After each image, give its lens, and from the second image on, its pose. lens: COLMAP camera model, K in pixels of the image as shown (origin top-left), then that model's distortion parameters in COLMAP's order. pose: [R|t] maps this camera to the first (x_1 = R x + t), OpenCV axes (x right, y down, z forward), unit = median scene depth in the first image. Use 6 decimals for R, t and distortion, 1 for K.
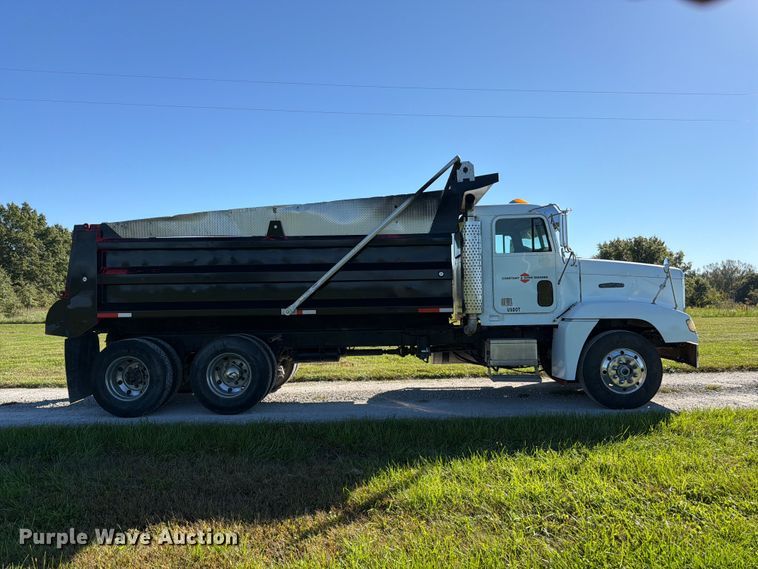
lens RADIAL K [[539.1, 0, 386.0], [0, 539.1, 280.3], [0, 0, 1]] dist [0.076345, -0.094937]
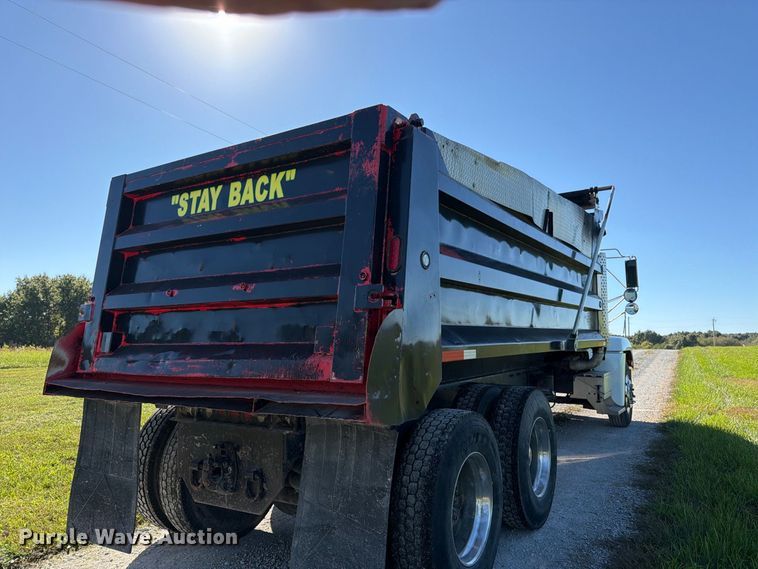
lens RADIAL K [[539.1, 0, 386.0], [0, 539.1, 280.3], [0, 0, 1]] dist [0.076345, -0.094937]
pose [[0.502871, 0.098325, 0.858751, -0.873271], [-0.030372, 0.994905, -0.096128, 0.048222], [-0.863828, 0.022258, 0.503296, 0.828303]]
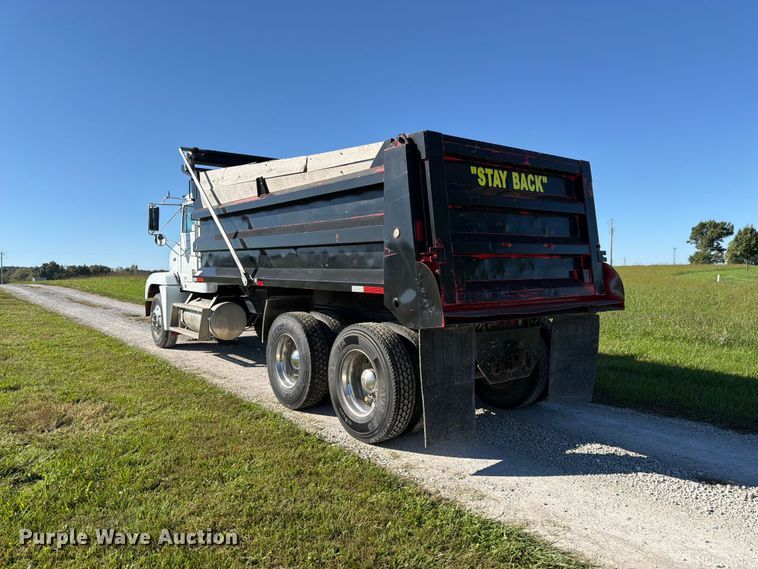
lens RADIAL K [[539.1, 0, 386.0], [0, 539.1, 280.3], [0, 0, 1]] dist [0.076345, -0.094937]
pose [[-0.634892, -0.010434, 0.772530, -0.978395], [-0.016359, 0.999866, 0.000060, 0.064814], [-0.772428, -0.012600, -0.634978, 1.701605]]
